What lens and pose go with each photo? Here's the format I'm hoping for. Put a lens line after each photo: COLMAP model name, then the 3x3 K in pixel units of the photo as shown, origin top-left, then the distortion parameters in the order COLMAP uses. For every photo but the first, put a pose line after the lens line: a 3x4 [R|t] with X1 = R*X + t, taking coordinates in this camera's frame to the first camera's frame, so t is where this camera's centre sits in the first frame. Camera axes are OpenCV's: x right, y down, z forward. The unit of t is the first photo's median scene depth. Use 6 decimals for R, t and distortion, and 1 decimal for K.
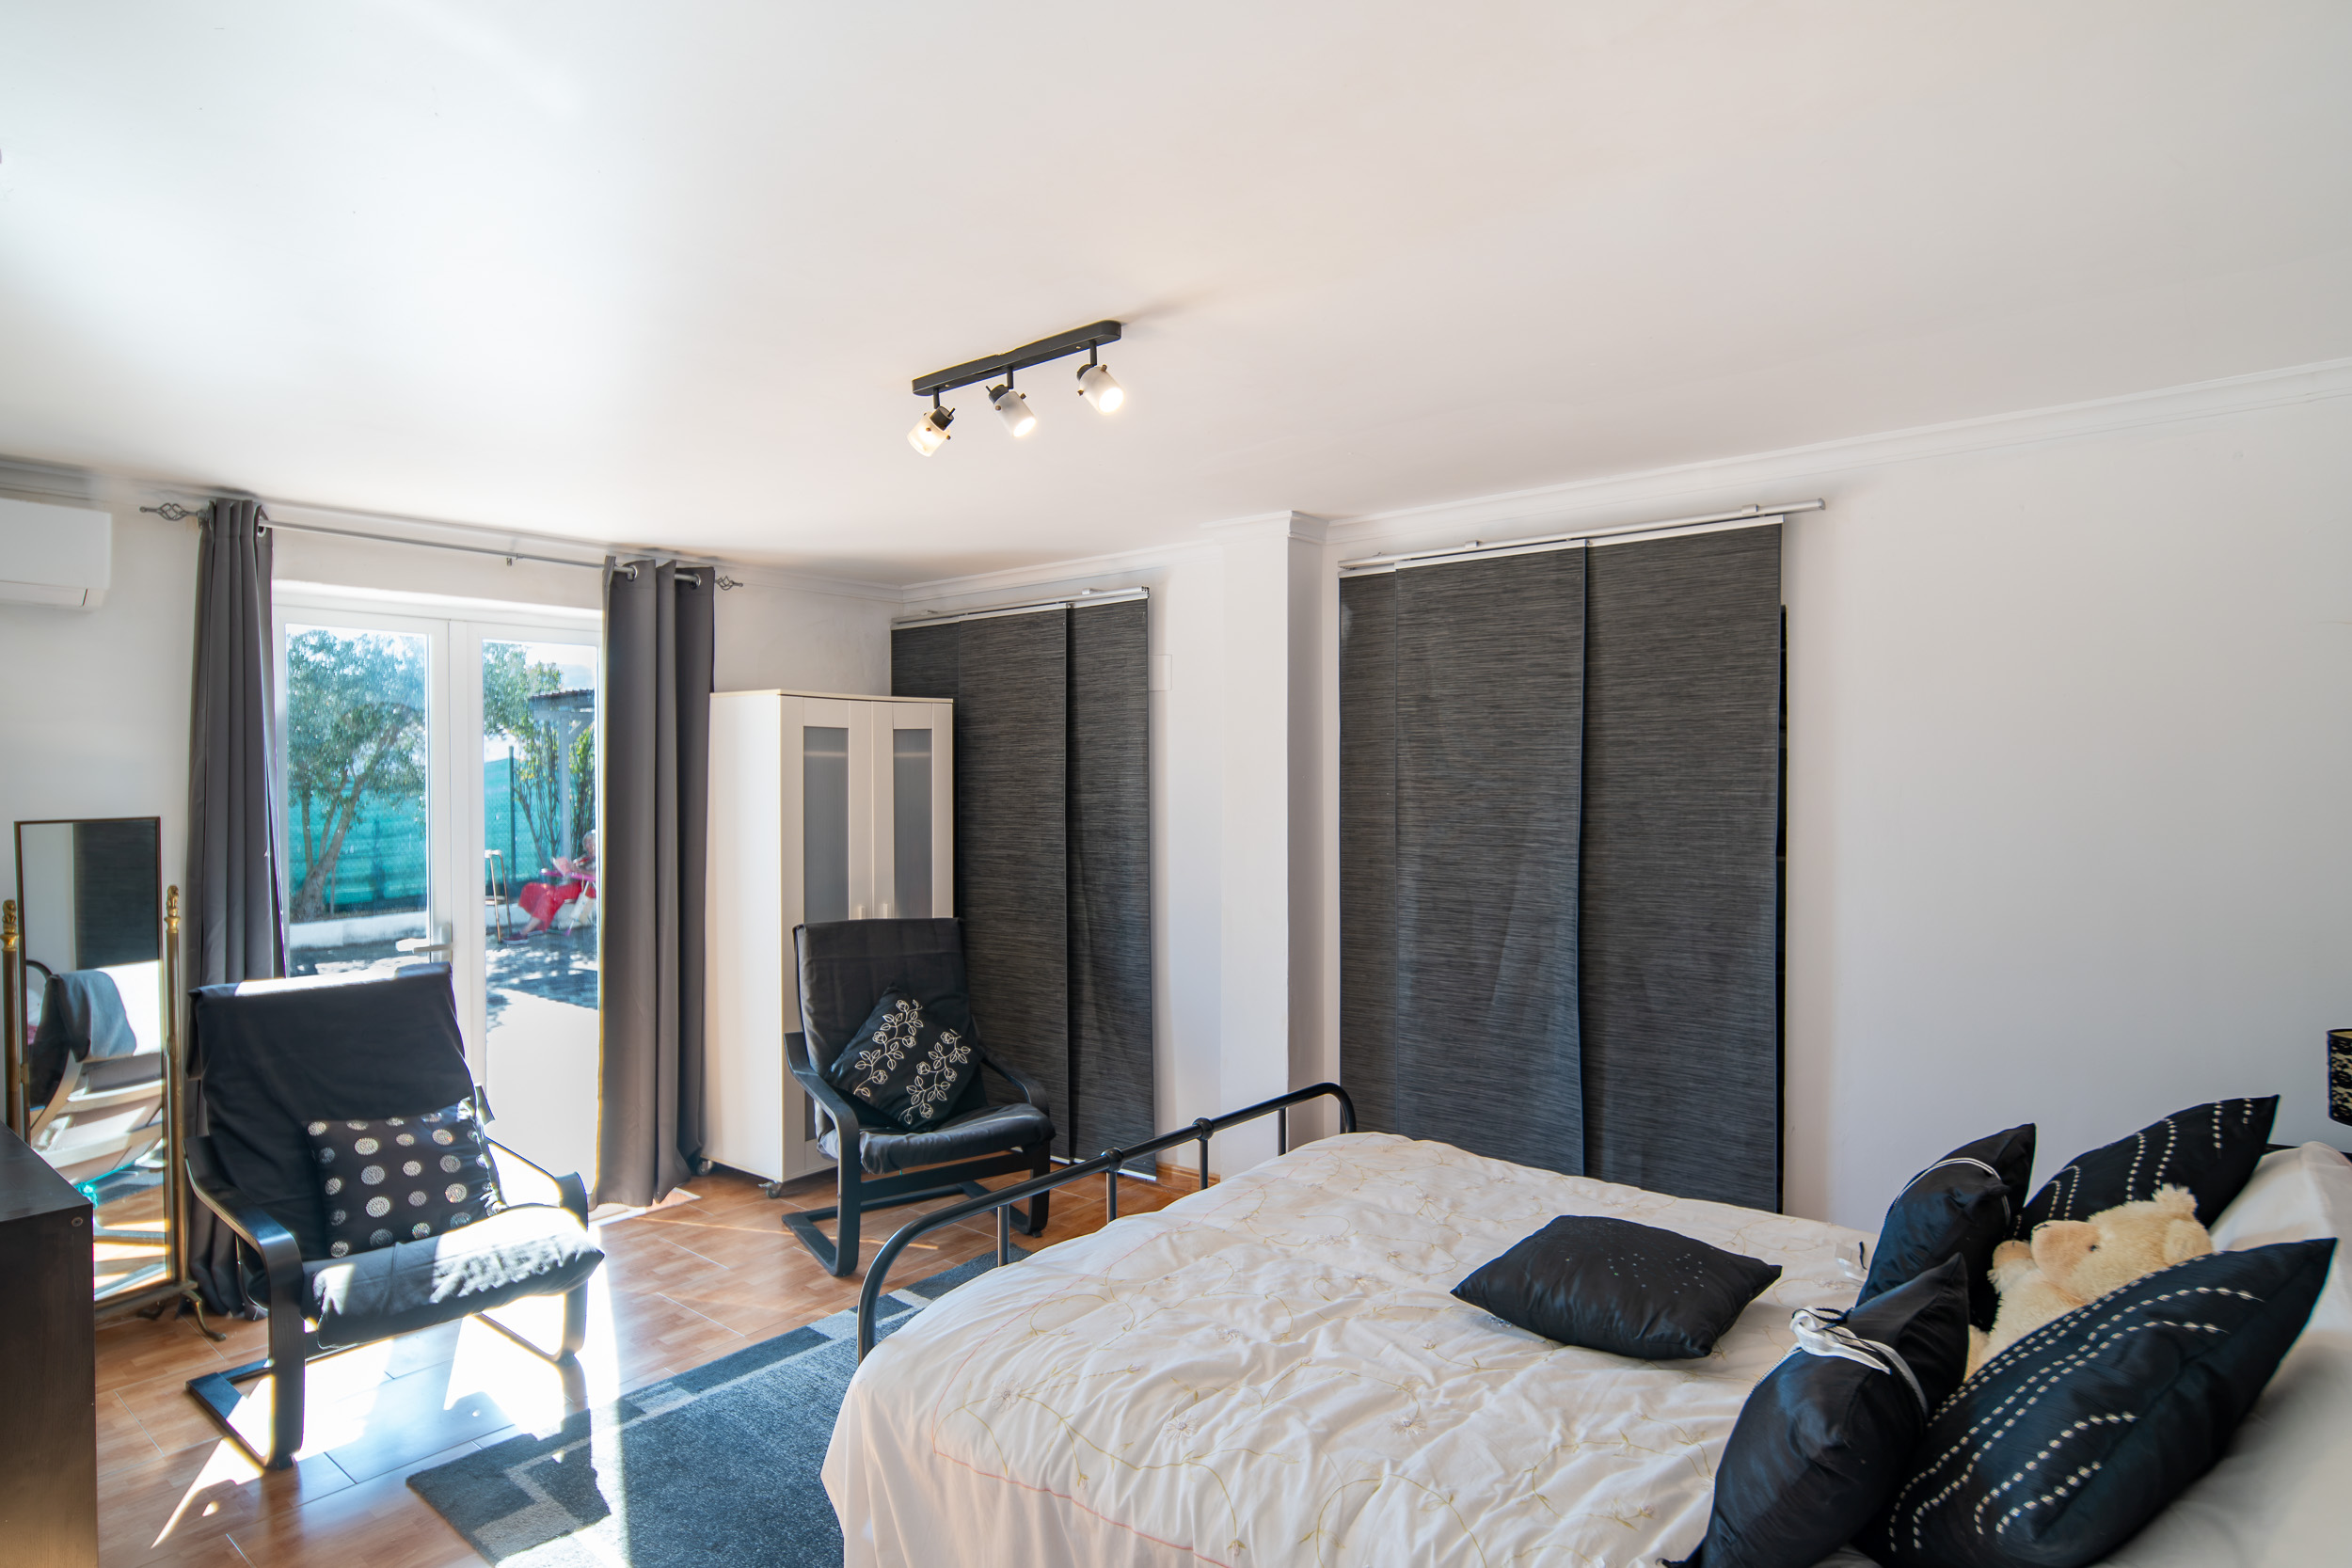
lens RADIAL K [[1286.9, 0, 1193.4], [0, 1286.9, 777.7], [0, 0, 1]] dist [-0.007947, 0.003062]
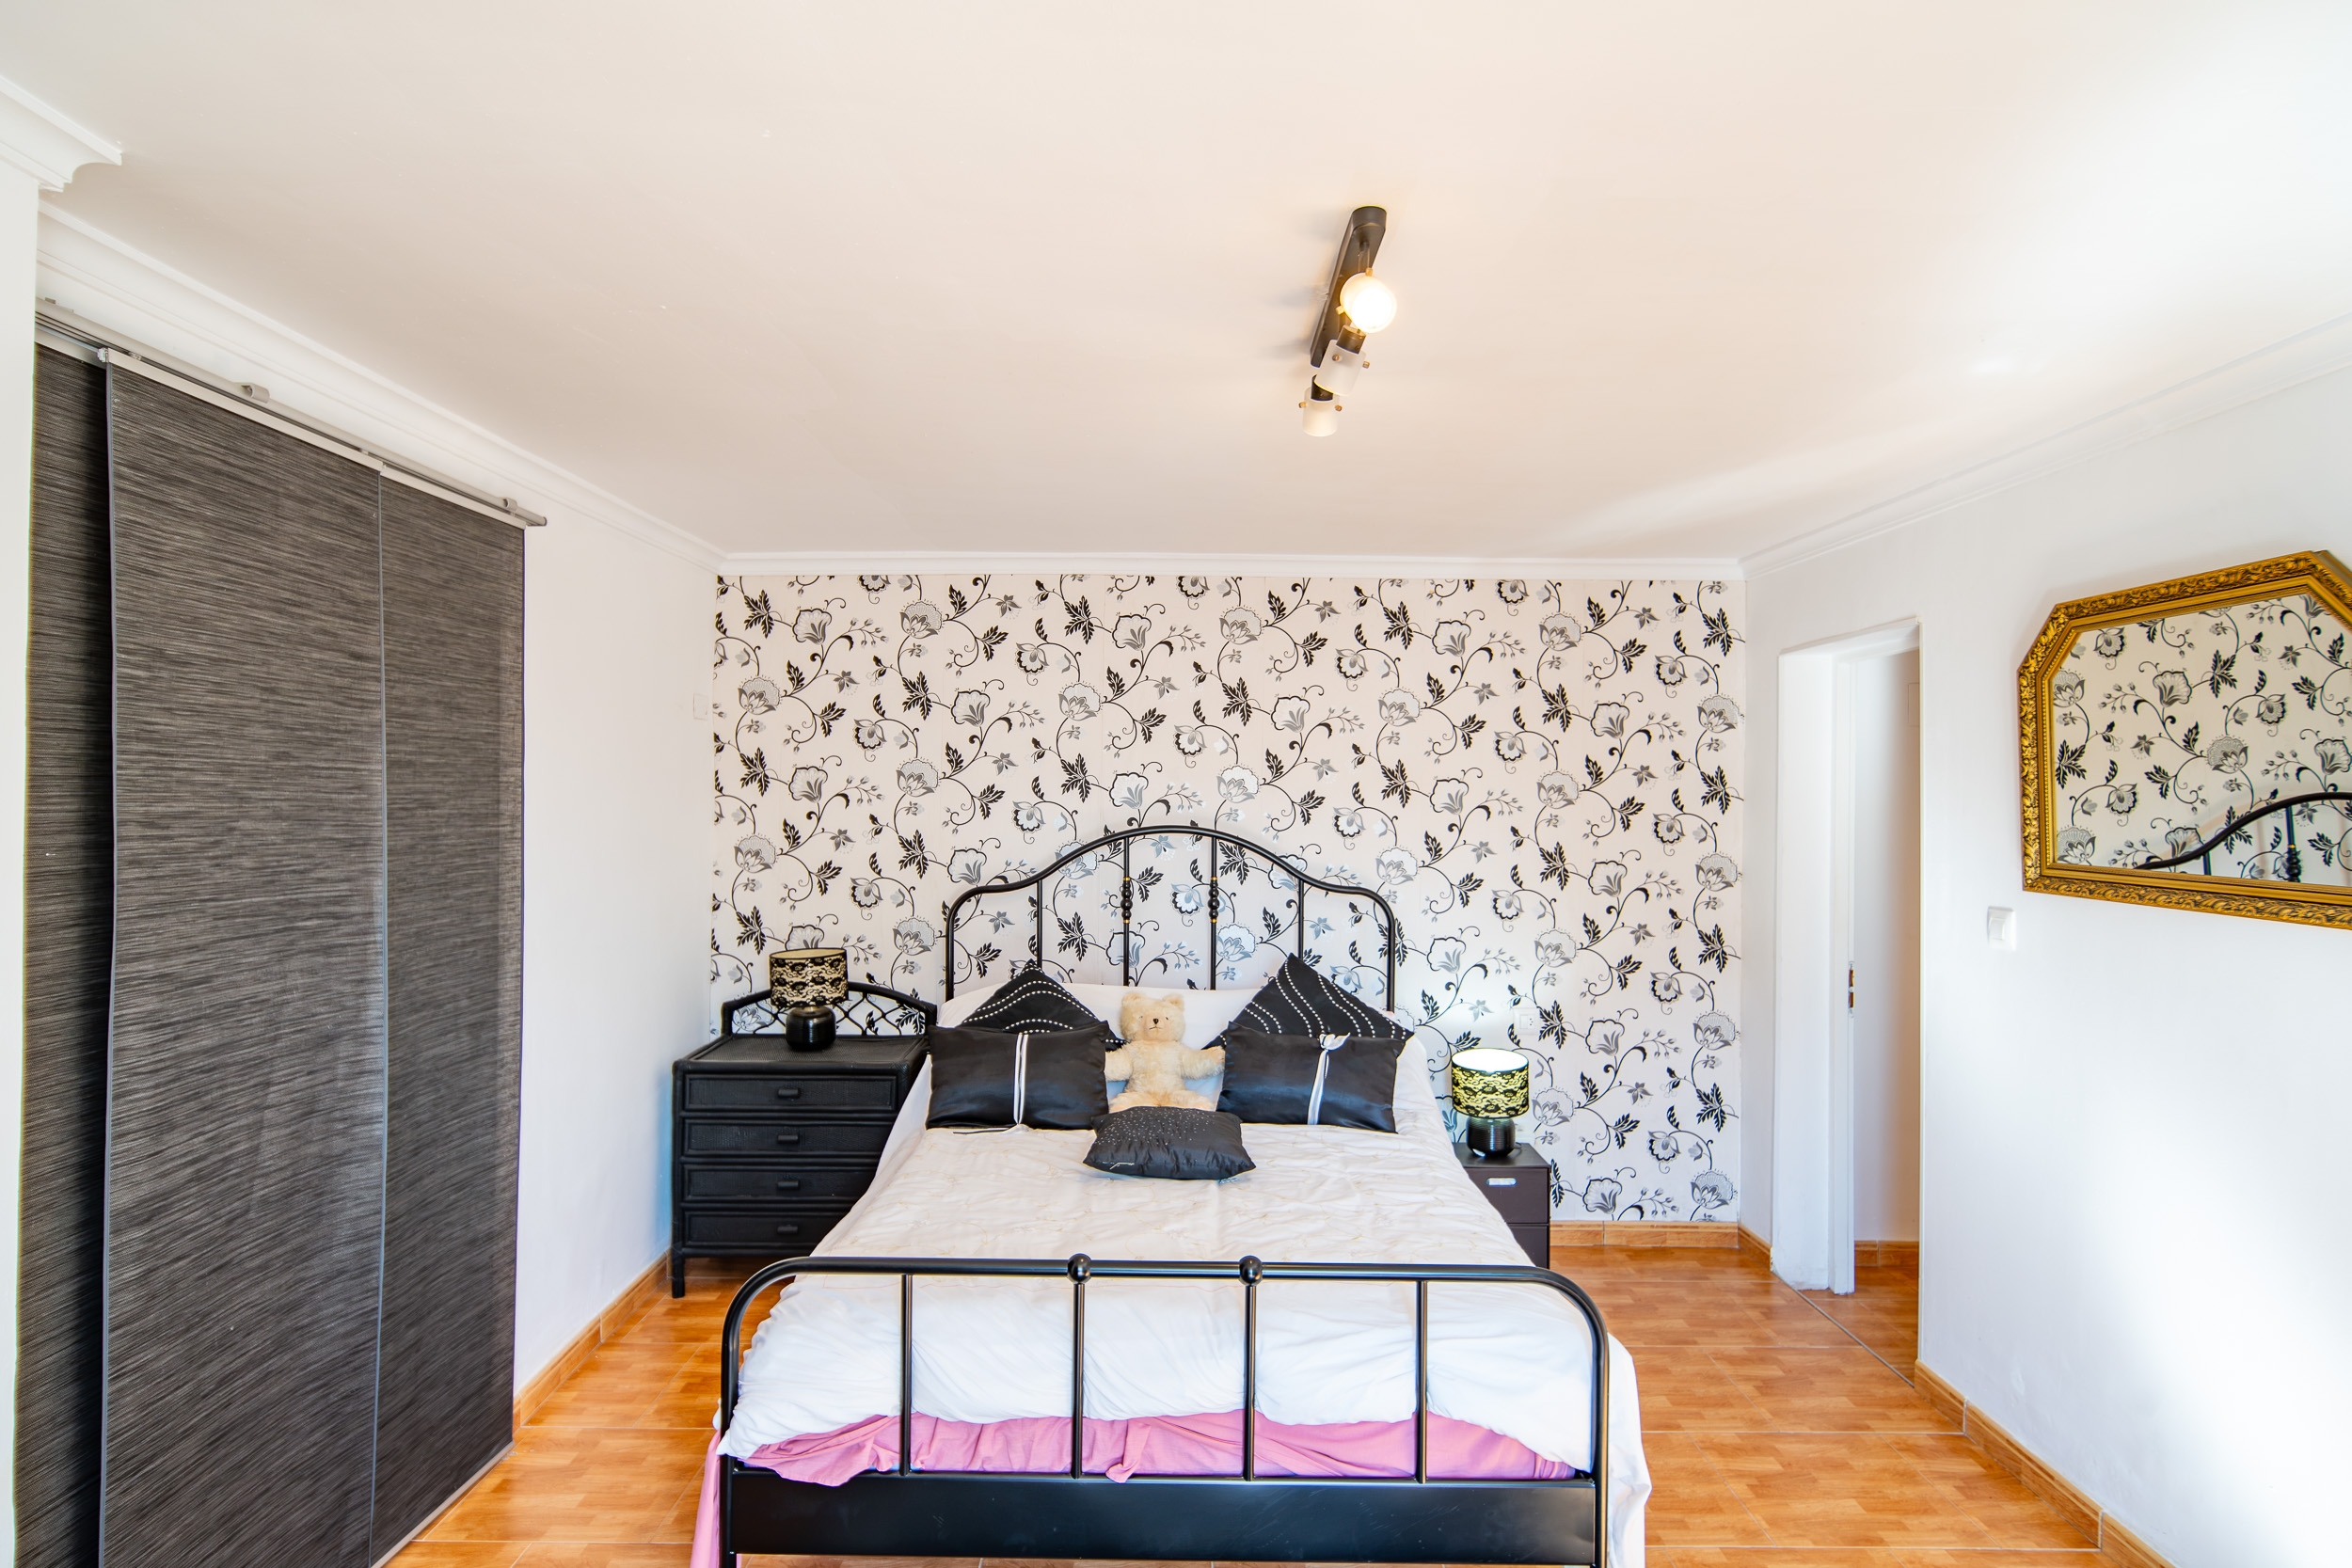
lens RADIAL K [[1286.9, 0, 1188.8], [0, 1286.9, 791.8], [0, 0, 1]] dist [-0.007947, 0.003062]
pose [[-0.652013, 0.004186, 0.758196, -0.465038], [0.000583, 0.999987, -0.005020, -0.006886], [-0.758208, -0.002831, -0.652007, 1.065845]]
